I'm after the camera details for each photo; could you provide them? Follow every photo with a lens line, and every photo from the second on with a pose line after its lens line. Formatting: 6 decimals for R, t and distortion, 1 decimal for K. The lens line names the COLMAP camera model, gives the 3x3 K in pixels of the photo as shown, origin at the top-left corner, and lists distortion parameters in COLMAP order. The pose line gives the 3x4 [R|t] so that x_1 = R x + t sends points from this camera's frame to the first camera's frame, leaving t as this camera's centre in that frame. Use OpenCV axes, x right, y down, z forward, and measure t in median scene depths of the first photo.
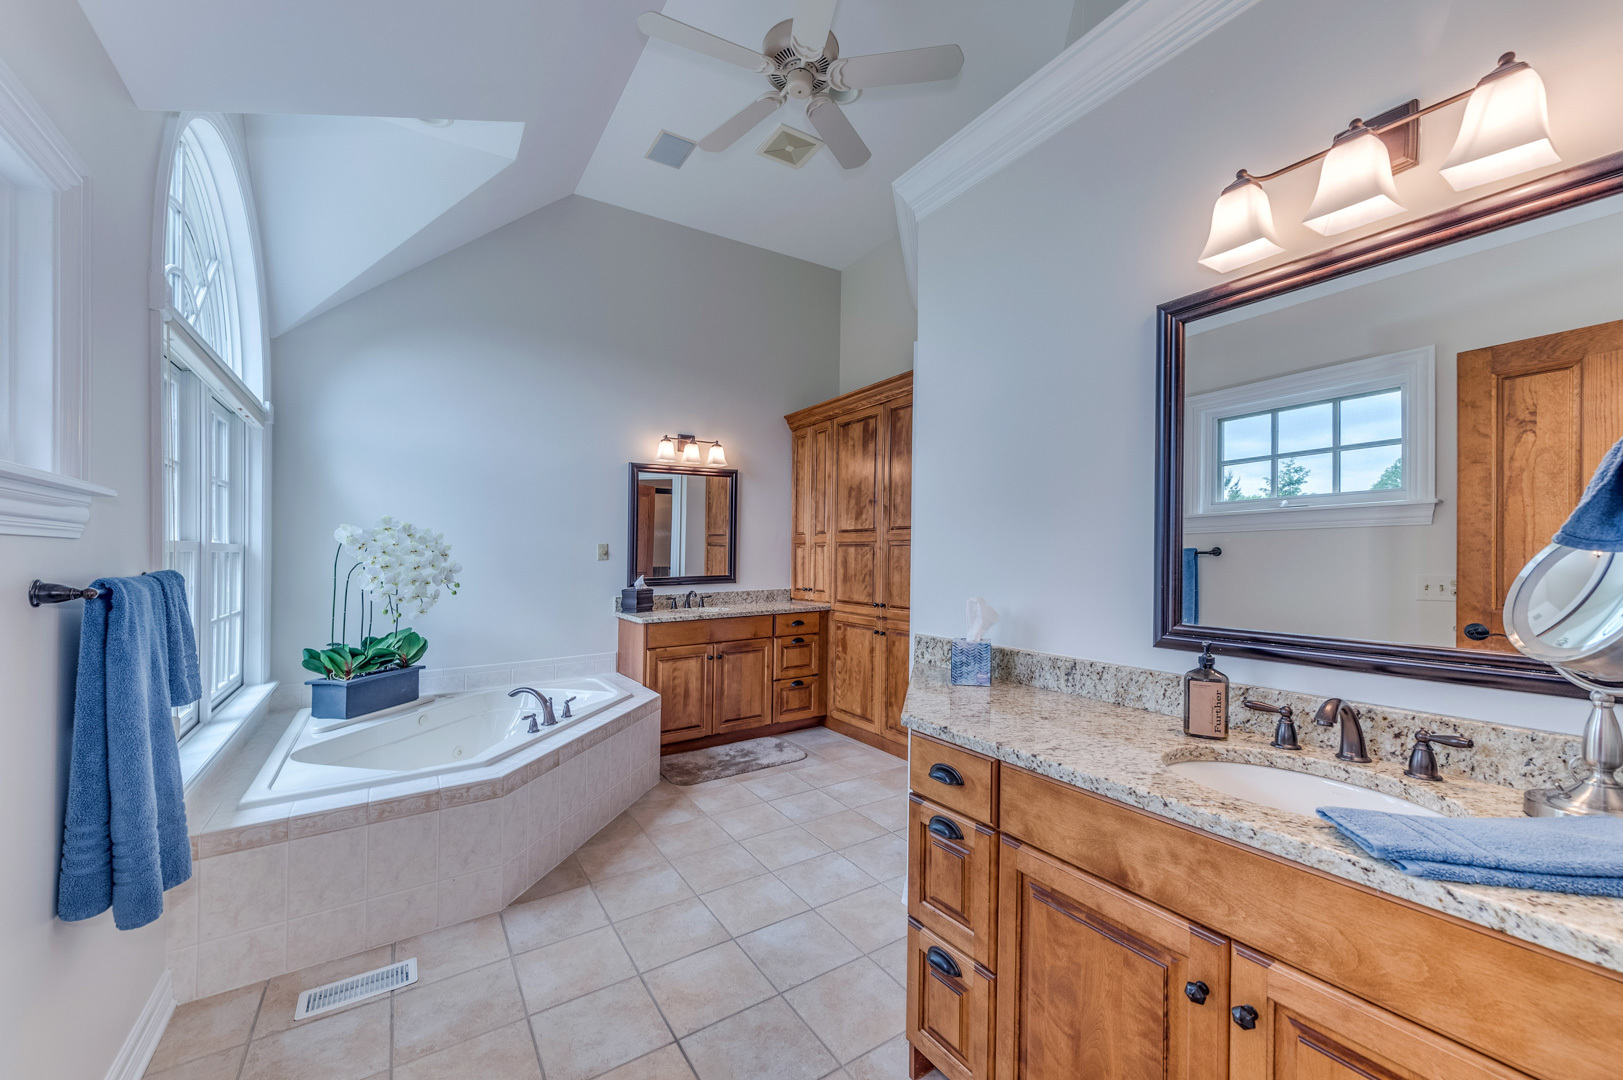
lens RADIAL K [[635.3, 0, 808.2], [0, 635.3, 522.1], [0, 0, 1]] dist [0.000685, -0.000139]
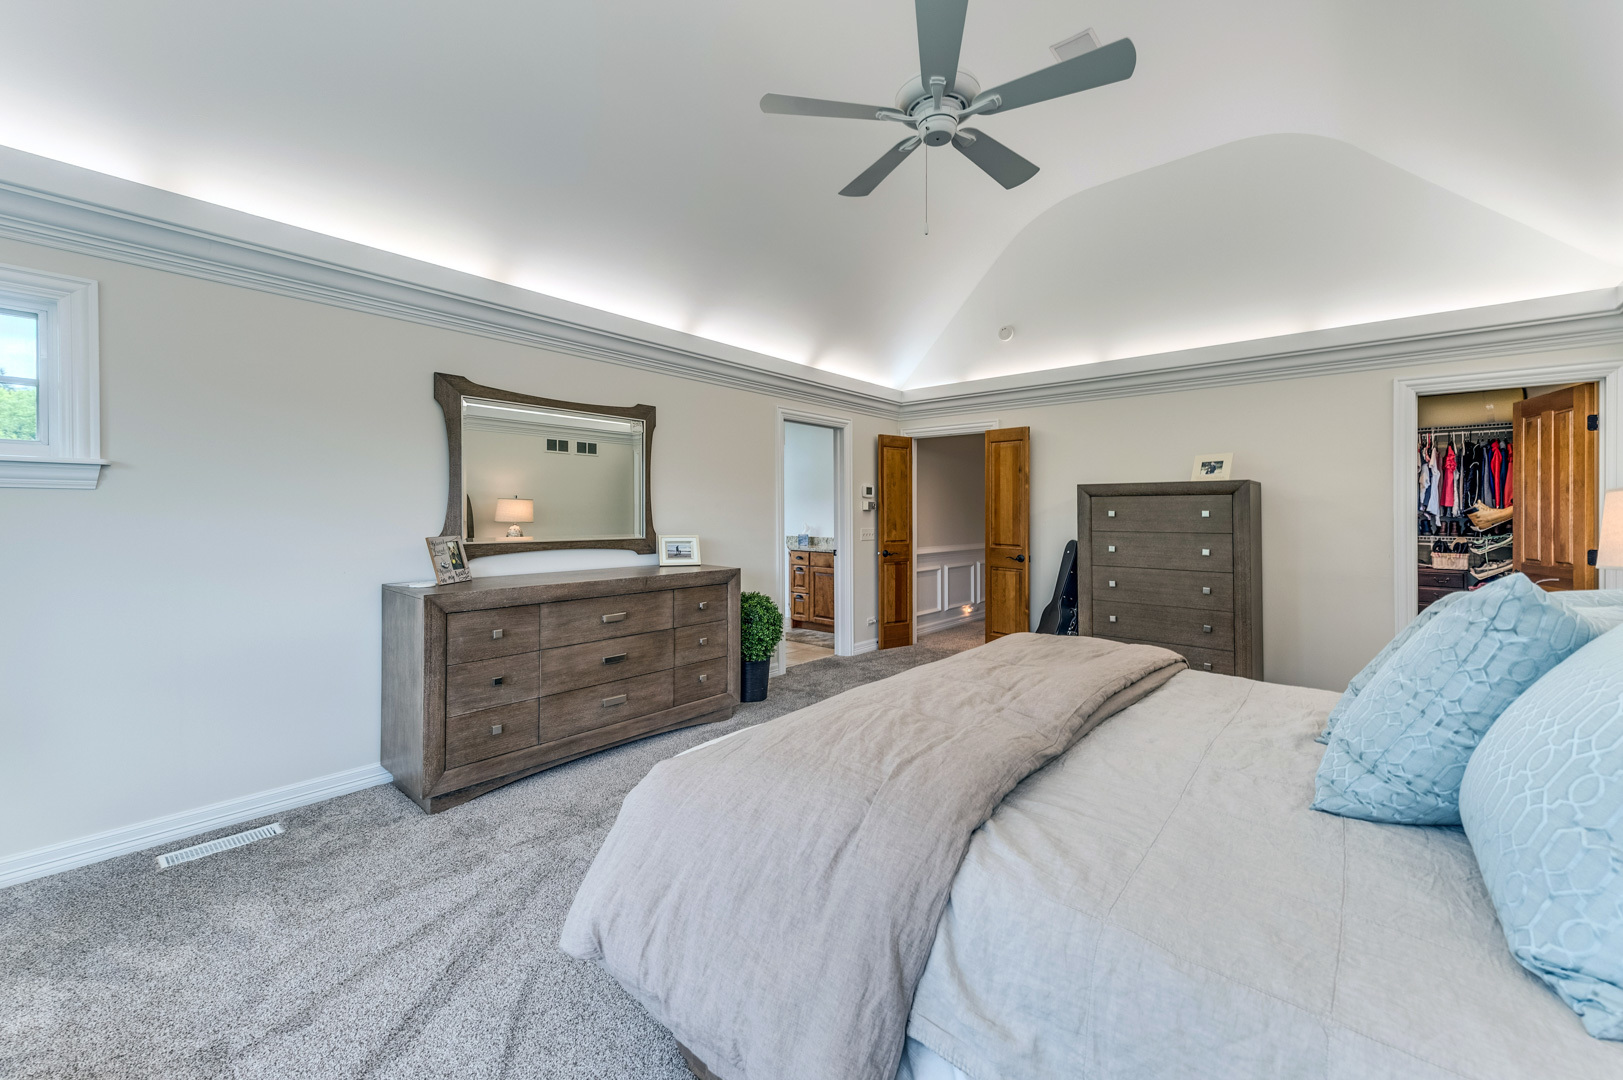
lens RADIAL K [[635.3, 0, 808.2], [0, 635.3, 522.1], [0, 0, 1]] dist [0.000685, -0.000139]
pose [[0.962144, -0.016264, 0.272055, -1.029112], [0.012699, 0.999809, 0.014860, 0.072810], [-0.272245, -0.010842, 0.962167, -3.665142]]
